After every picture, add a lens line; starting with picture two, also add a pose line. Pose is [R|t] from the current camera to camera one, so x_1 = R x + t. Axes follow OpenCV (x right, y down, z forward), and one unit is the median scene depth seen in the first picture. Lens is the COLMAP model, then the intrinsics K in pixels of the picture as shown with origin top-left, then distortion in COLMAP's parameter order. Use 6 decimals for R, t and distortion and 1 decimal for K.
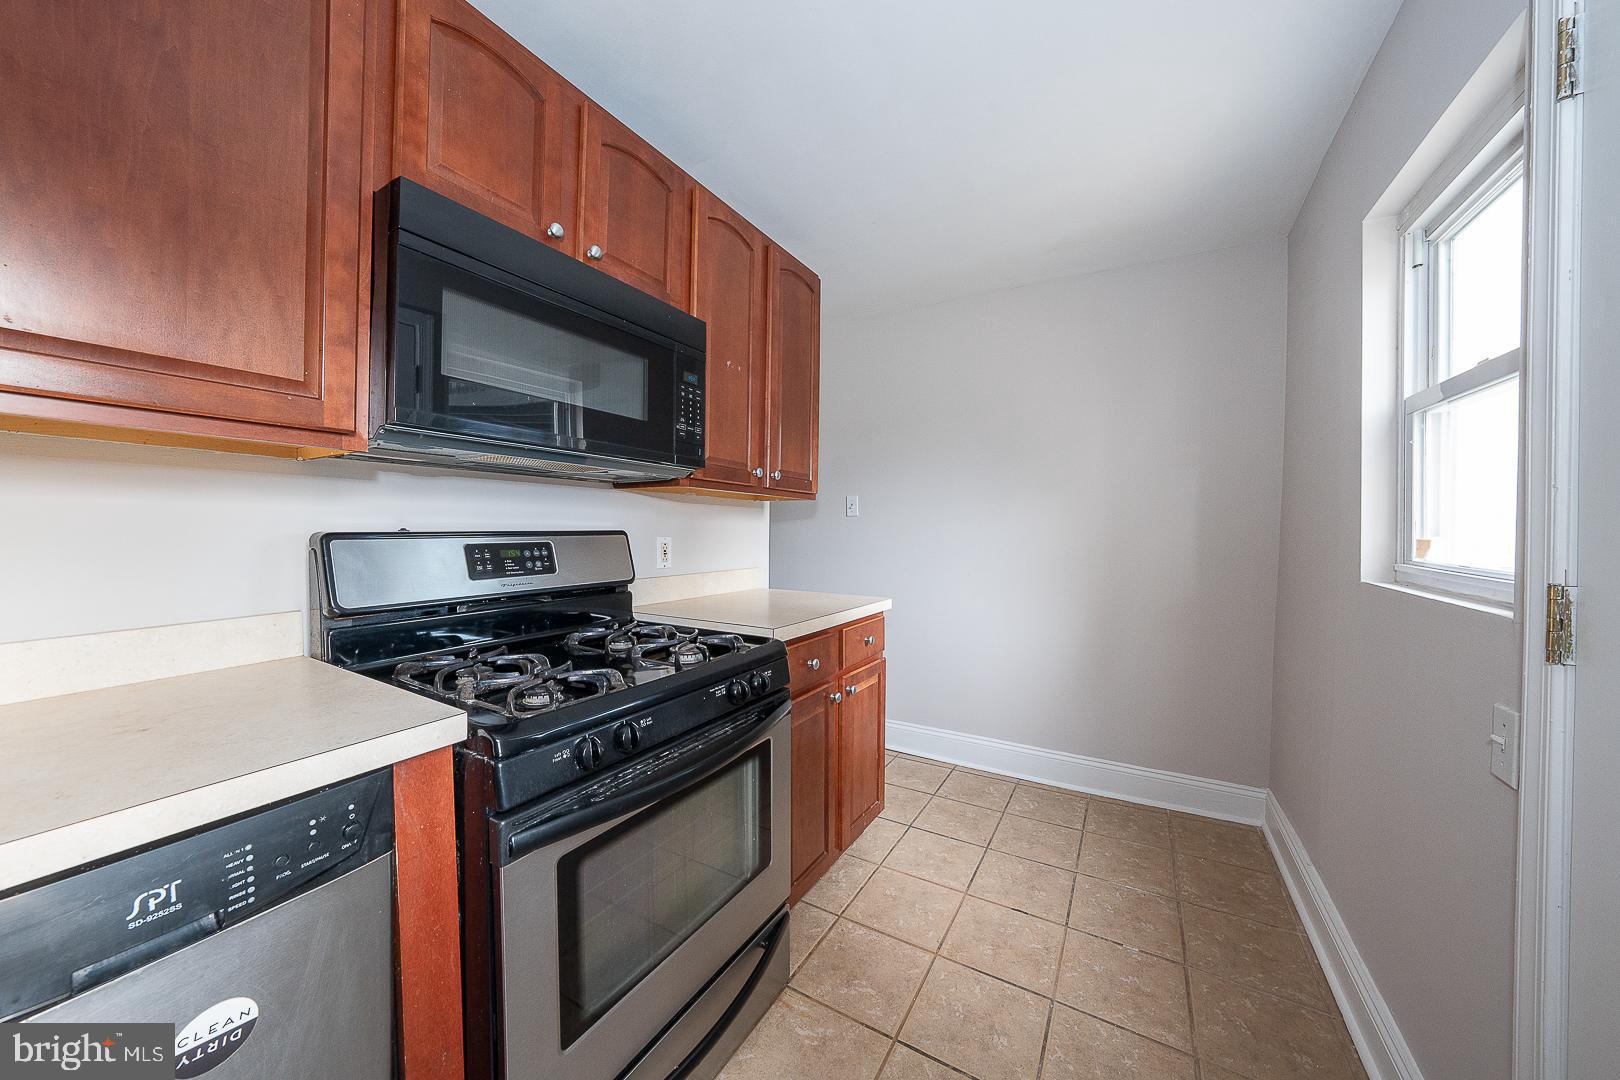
lens RADIAL K [[555.4, 0, 814.0], [0, 555.4, 536.7], [0, 0, 1]] dist [-0.029712, 0.005941]
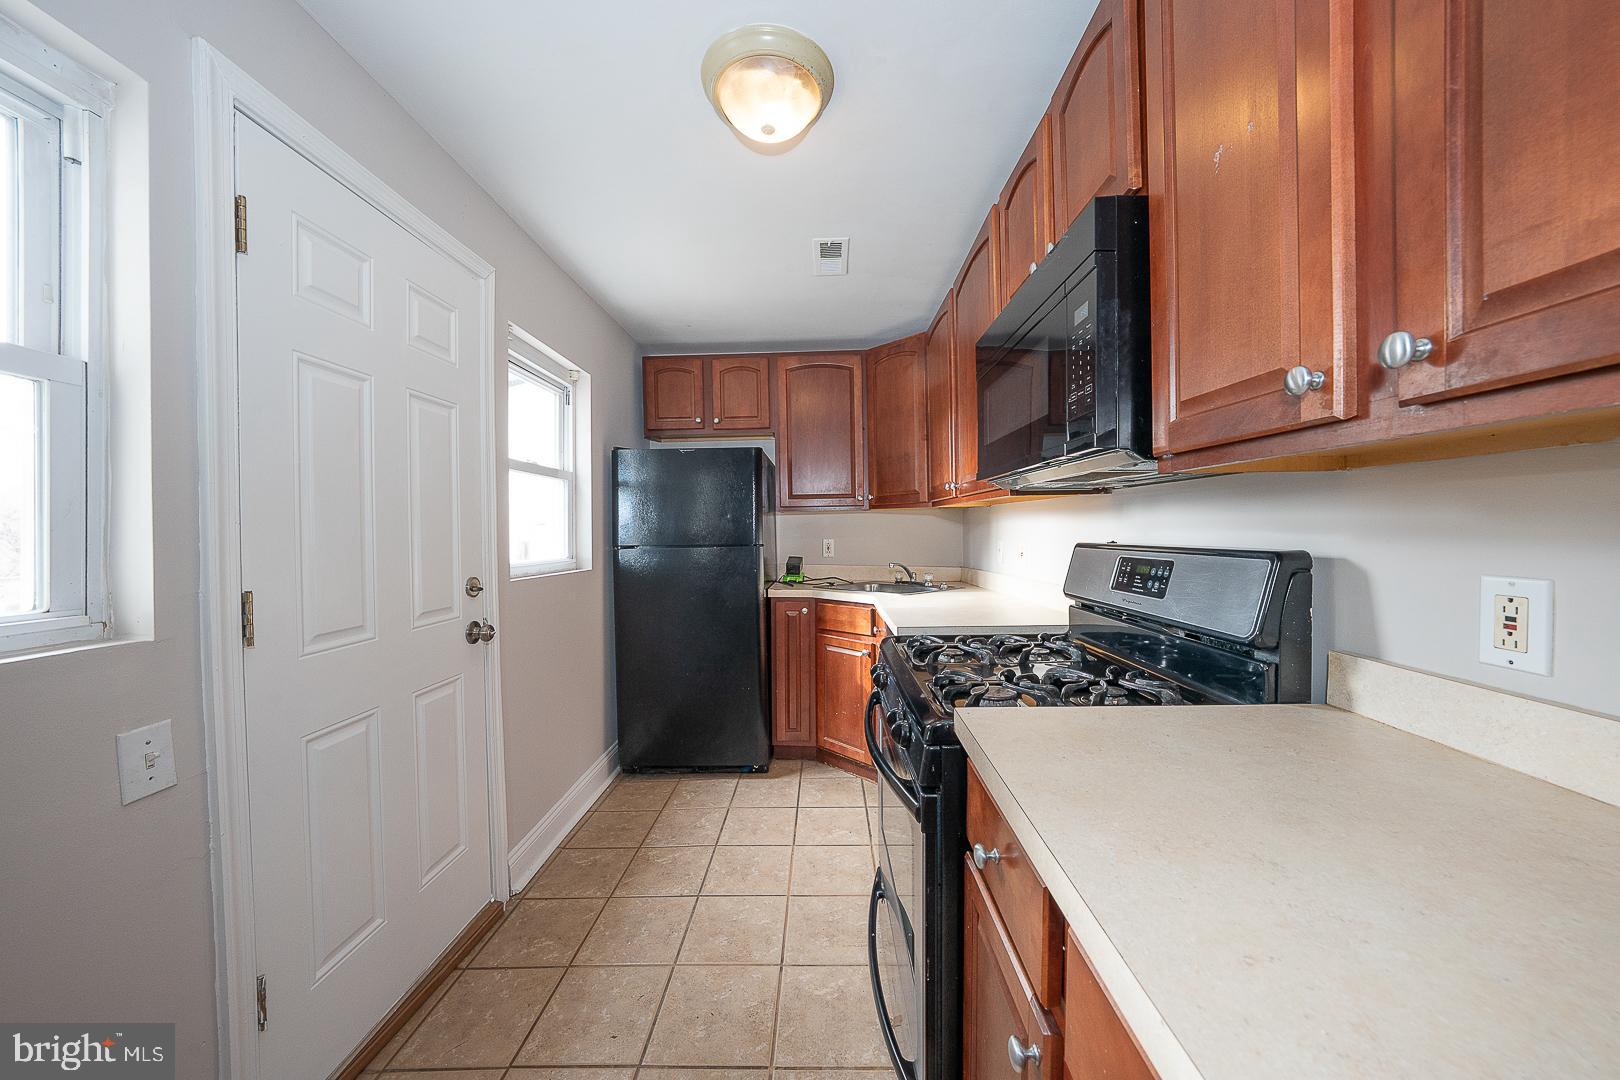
lens RADIAL K [[555.4, 0, 814.0], [0, 555.4, 536.7], [0, 0, 1]] dist [-0.029712, 0.005941]
pose [[-0.875060, 0.011024, -0.483890, 0.380430], [-0.000857, 0.999704, 0.024327, -0.046193], [0.484014, 0.021702, -0.874791, 1.495984]]
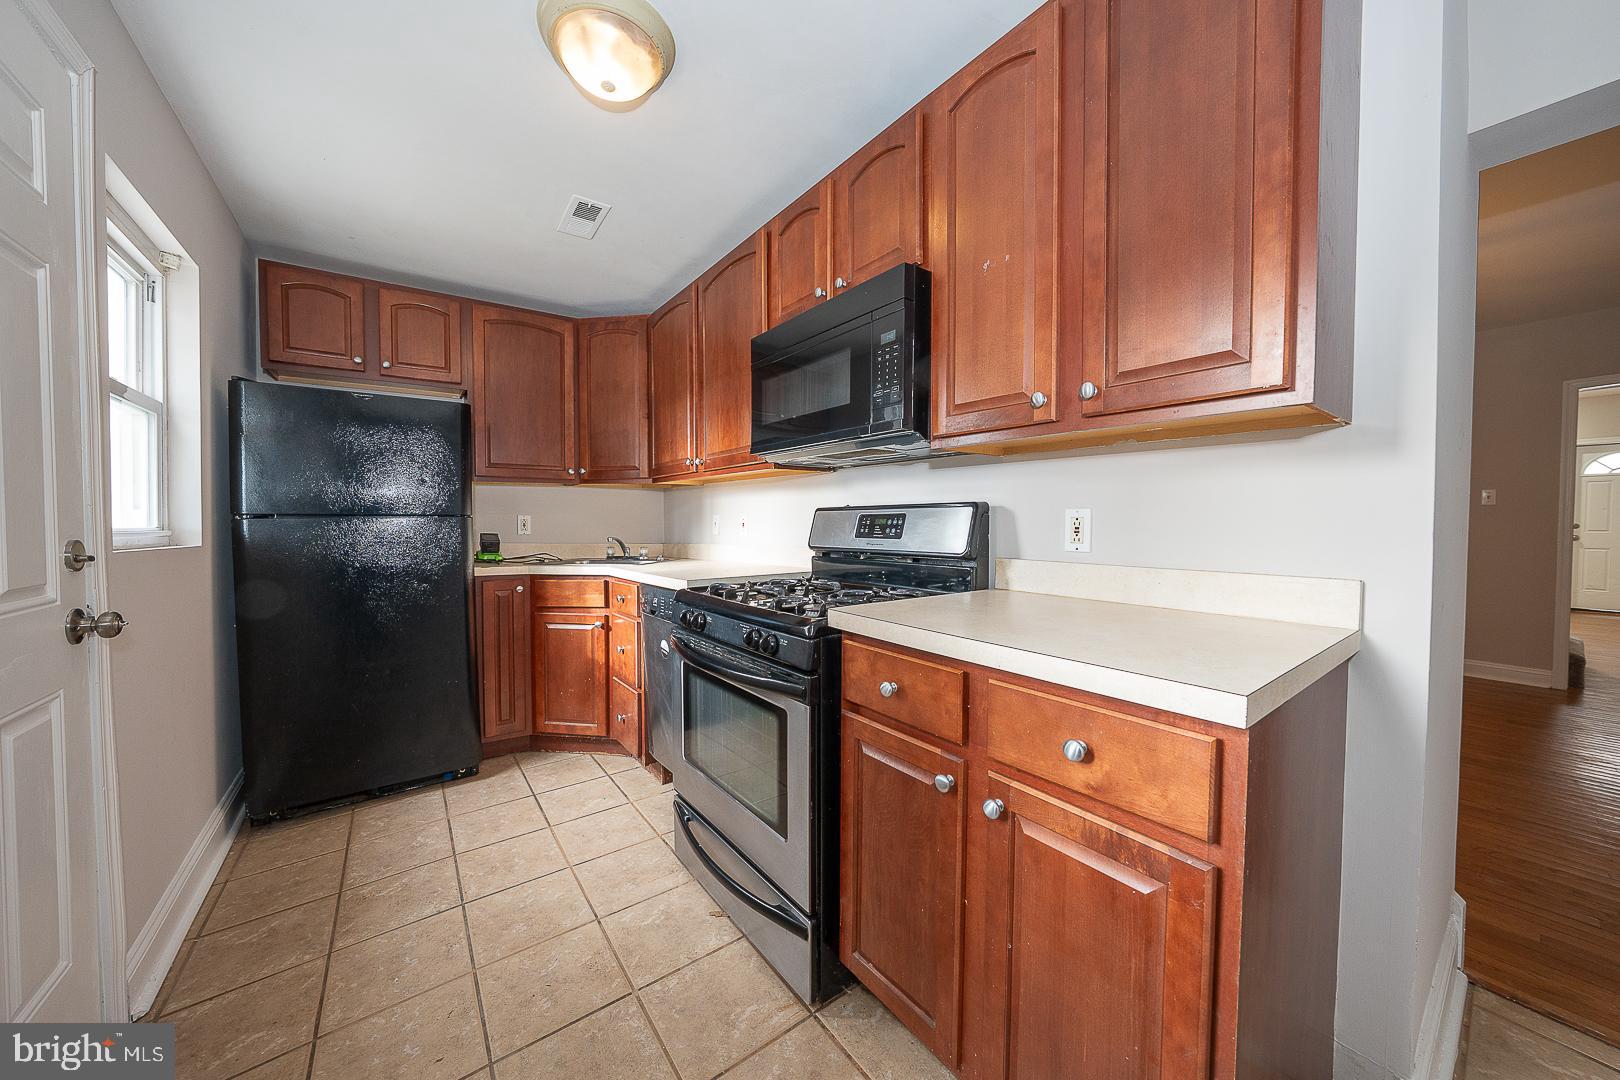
lens RADIAL K [[555.4, 0, 810.6], [0, 555.4, 537.0], [0, 0, 1]] dist [-0.029517, 0.006974]
pose [[-0.393180, 0.020875, -0.919224, 0.744521], [-0.015495, 0.999450, 0.029324, 0.030066], [0.919331, 0.025773, -0.392641, 1.331806]]
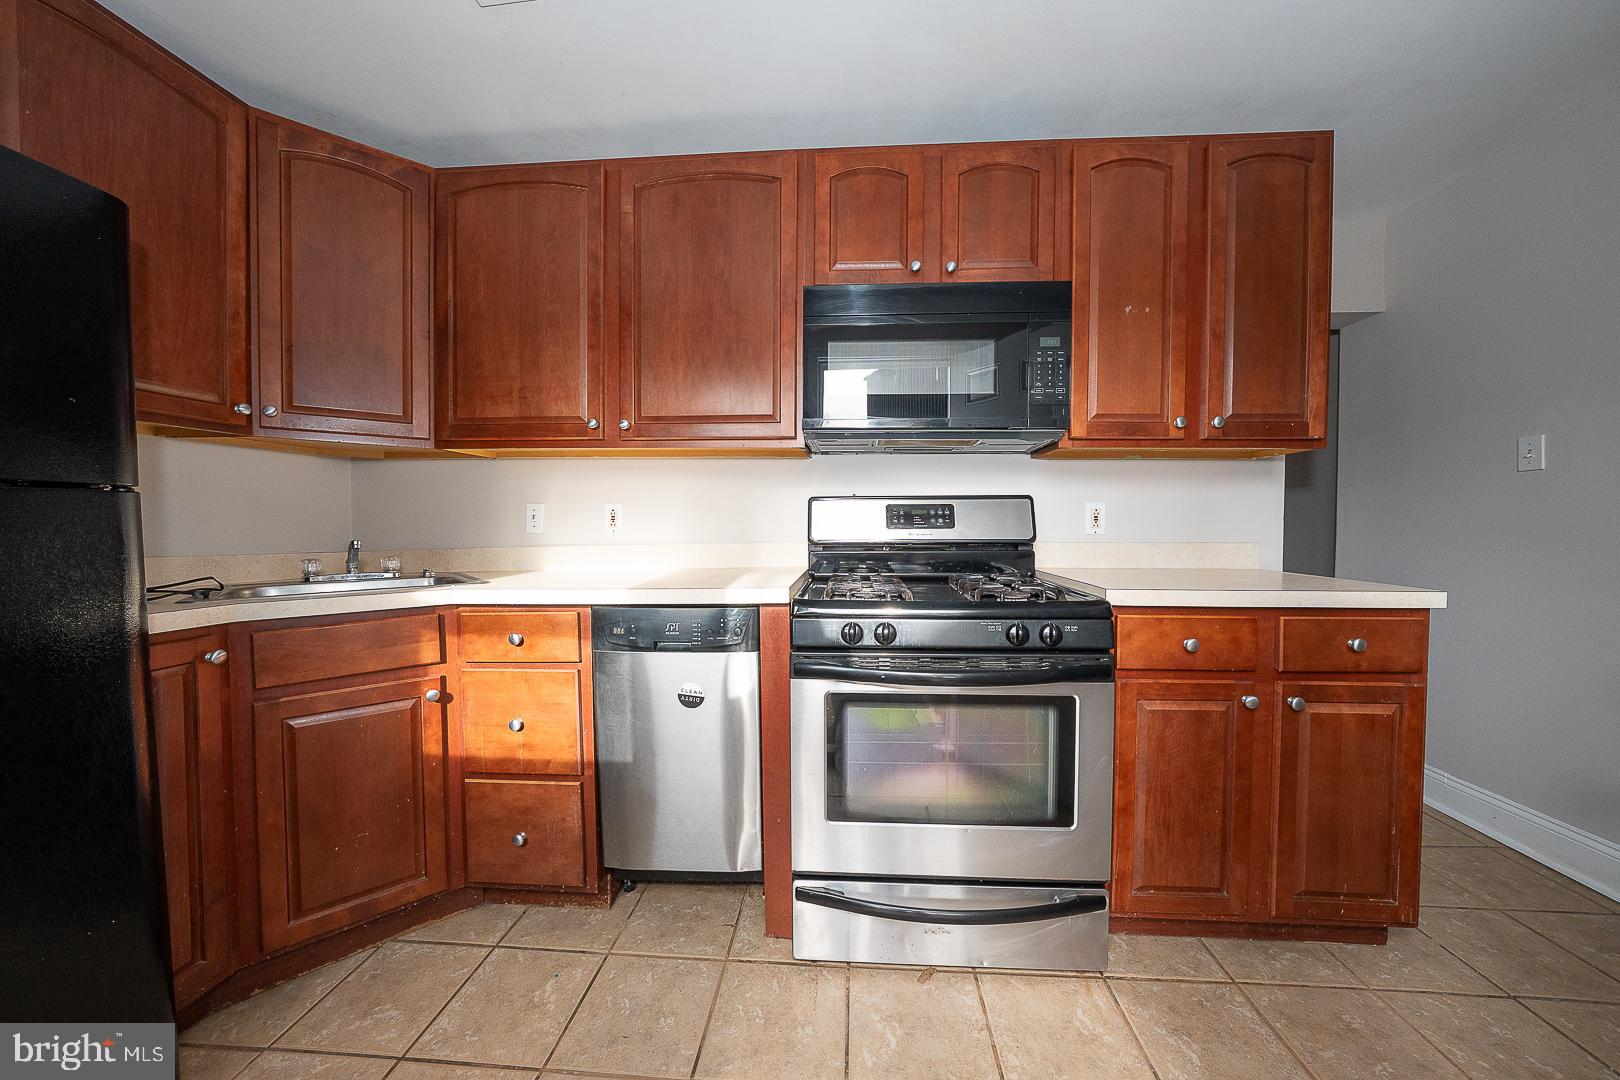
lens RADIAL K [[555.4, 0, 814.0], [0, 555.4, 536.7], [0, 0, 1]] dist [-0.029712, 0.005941]
pose [[0.439047, 0.018352, -0.898277, 0.546576], [-0.010058, 0.999829, 0.015511, 0.070764], [0.898408, 0.002225, 0.439156, 0.159675]]
